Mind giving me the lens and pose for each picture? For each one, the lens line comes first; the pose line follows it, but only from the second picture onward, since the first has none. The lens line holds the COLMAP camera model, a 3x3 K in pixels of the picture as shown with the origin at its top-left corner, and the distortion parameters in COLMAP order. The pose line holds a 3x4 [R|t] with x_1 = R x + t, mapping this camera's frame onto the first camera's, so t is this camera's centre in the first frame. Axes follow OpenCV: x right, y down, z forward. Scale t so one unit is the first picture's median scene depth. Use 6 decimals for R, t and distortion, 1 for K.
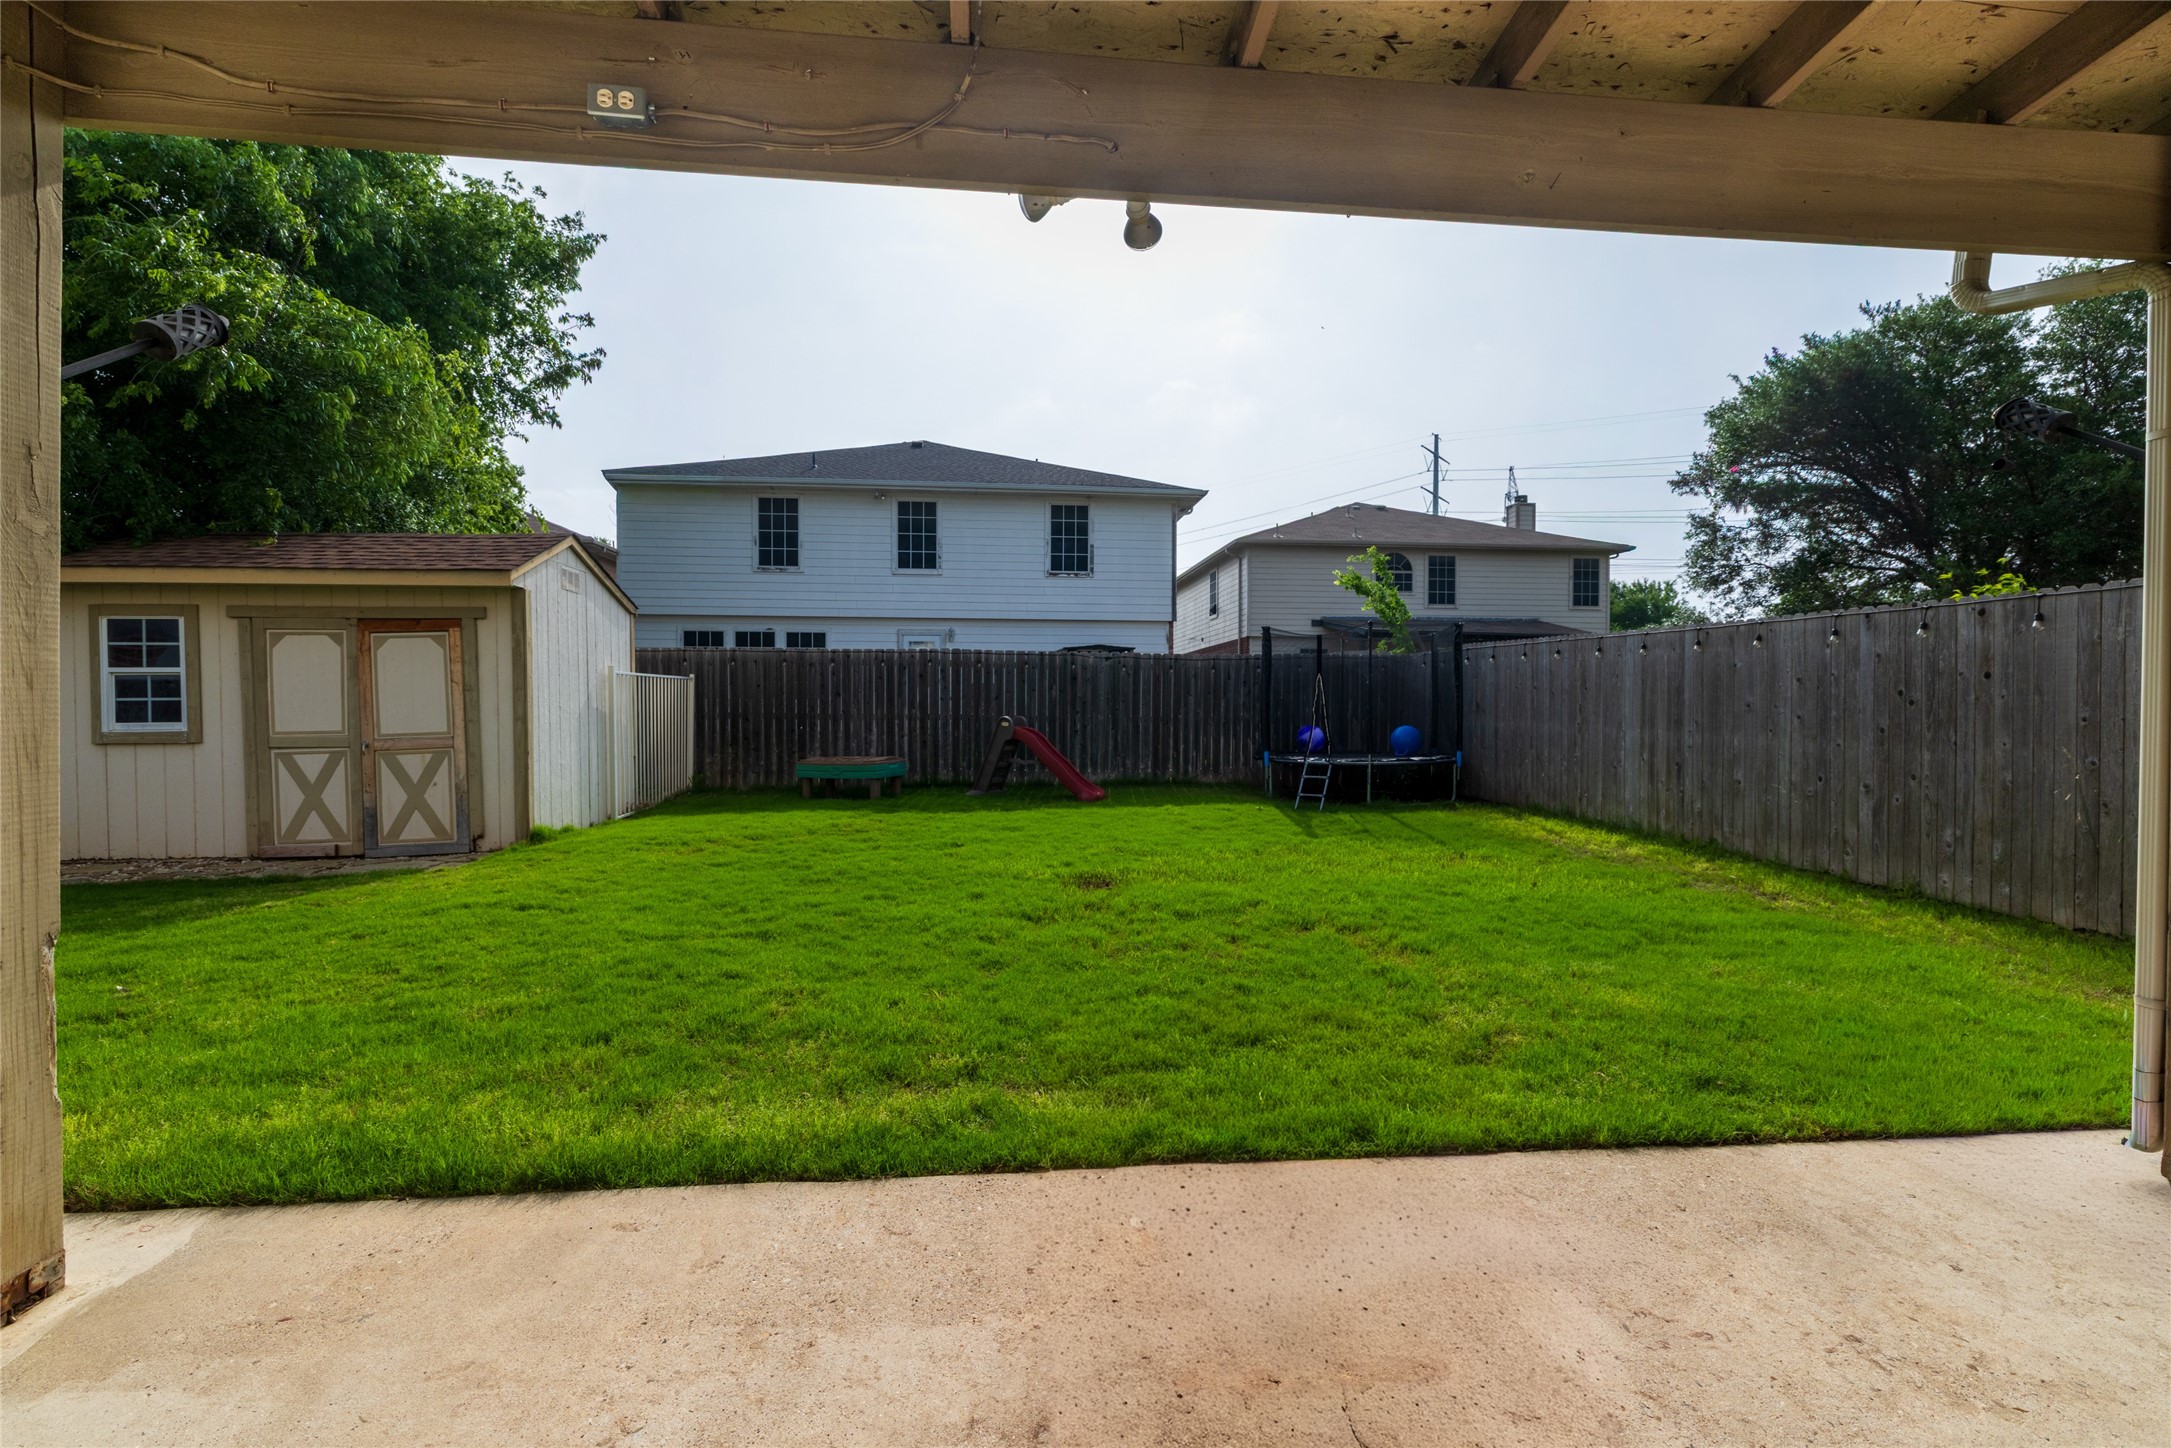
lens RADIAL K [[931.8, 0, 1085.5], [0, 931.8, 724.0], [0, 0, 1]] dist [-0.001504, 0.000016]
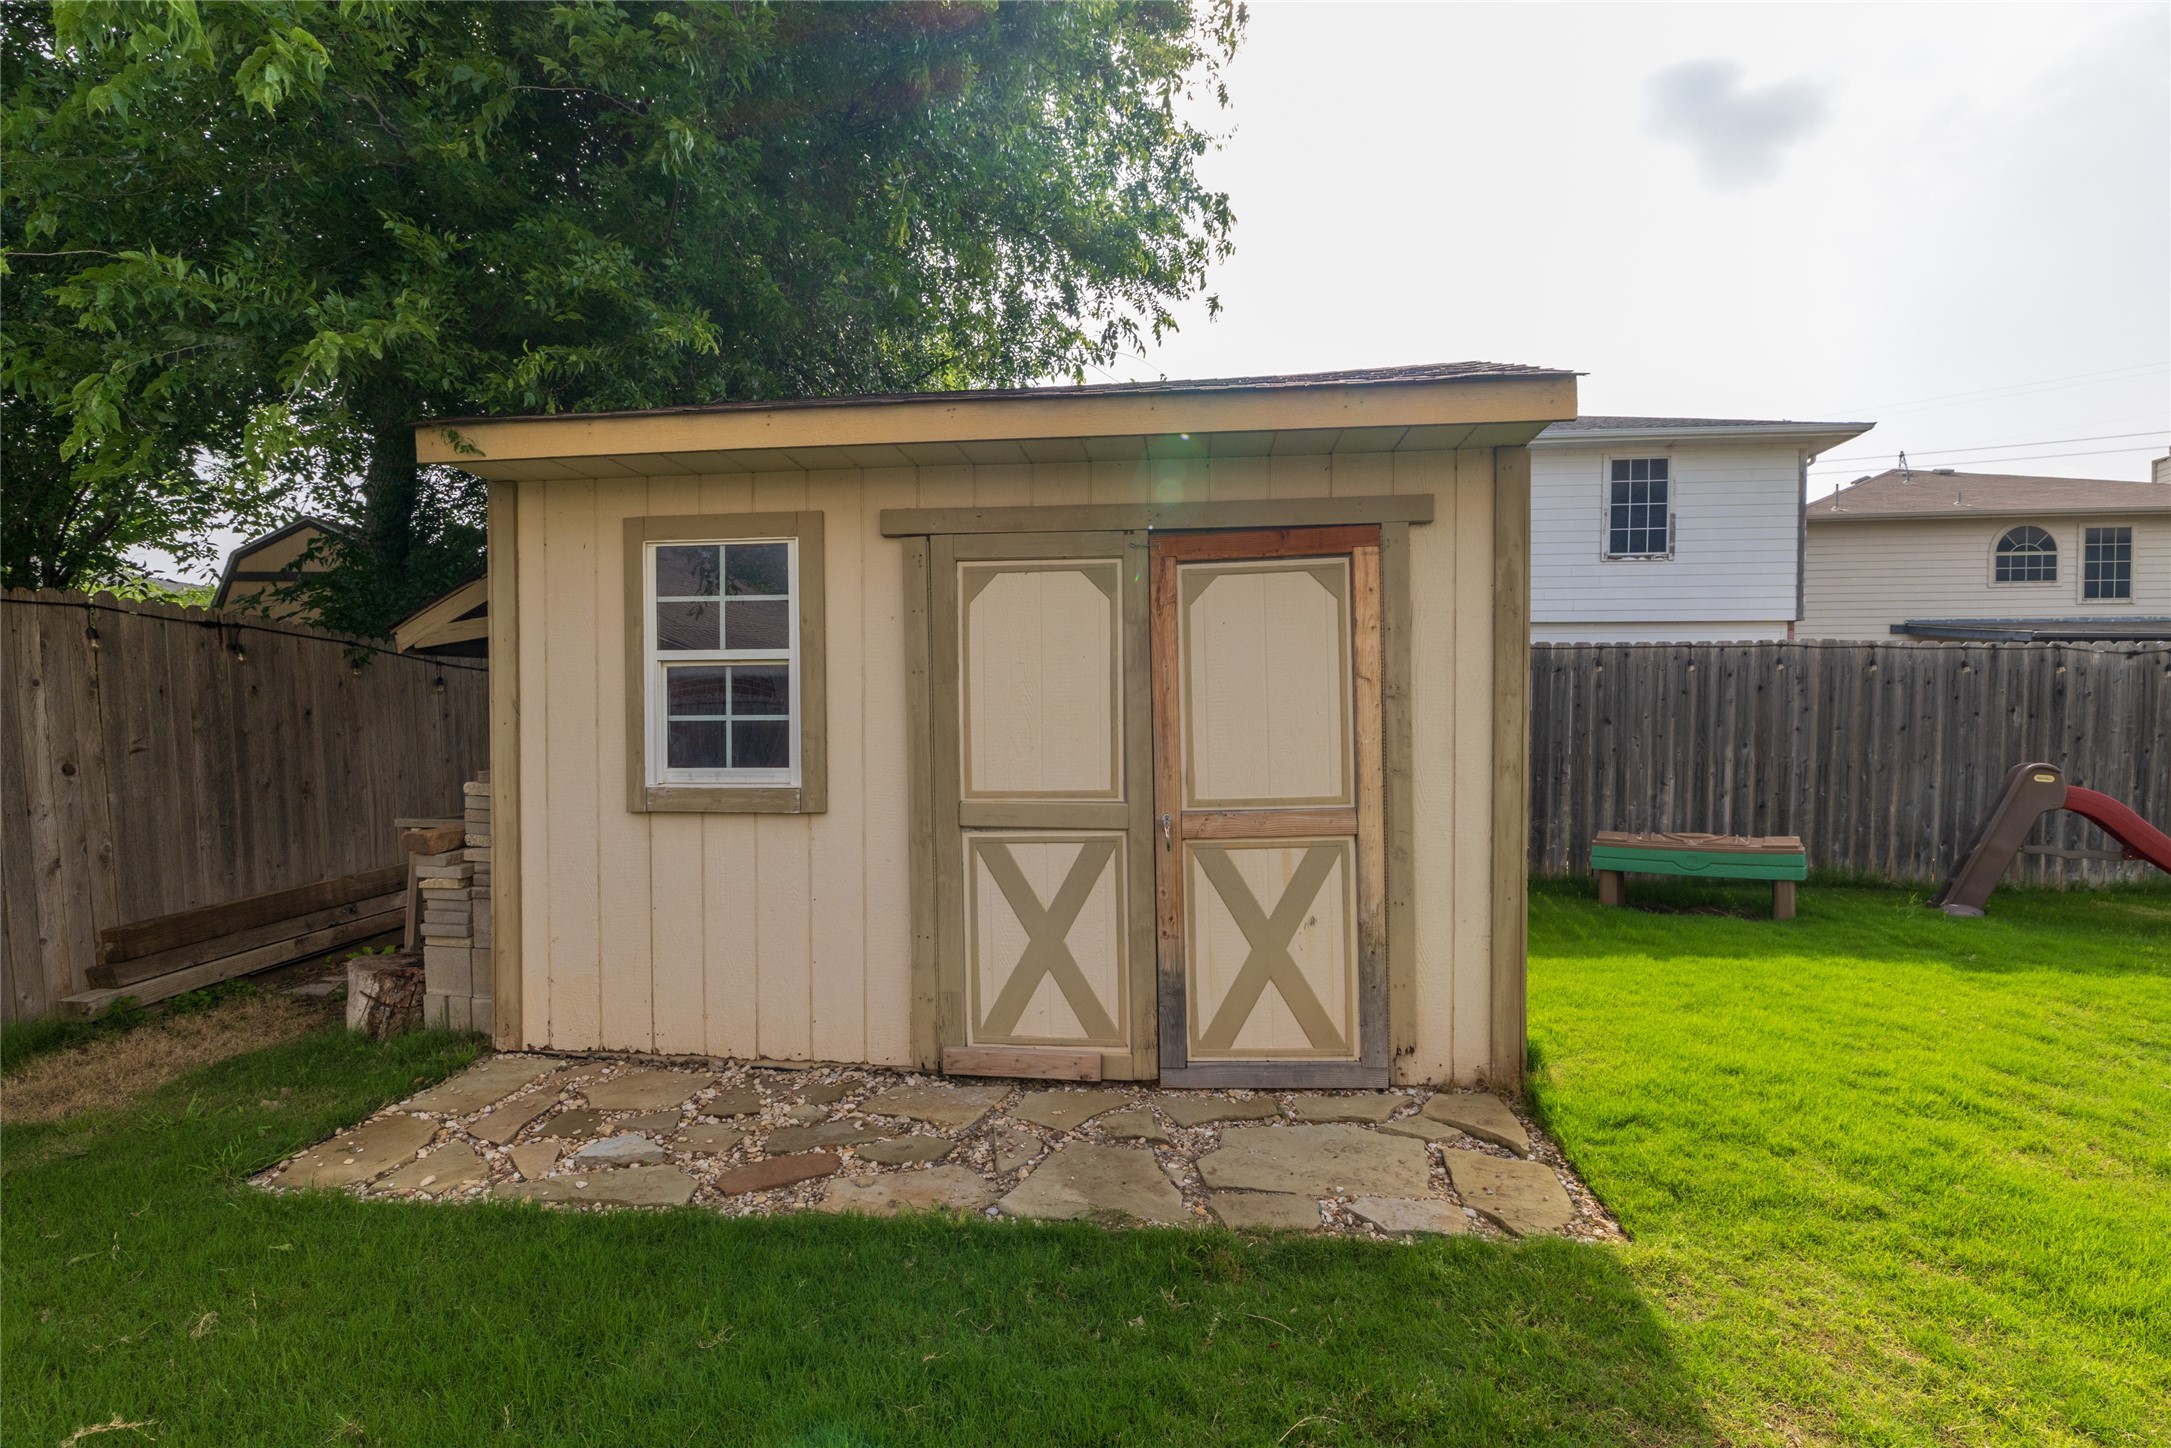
lens RADIAL K [[944.7, 0, 1085.3], [0, 944.7, 767.8], [0, 0, 1]] dist [0.000502, 0.000140]
pose [[0.971628, 0.012274, -0.236195, -0.700335], [-0.010565, 0.999908, 0.008500, -0.007277], [0.236277, -0.005763, 0.971669, 0.564872]]
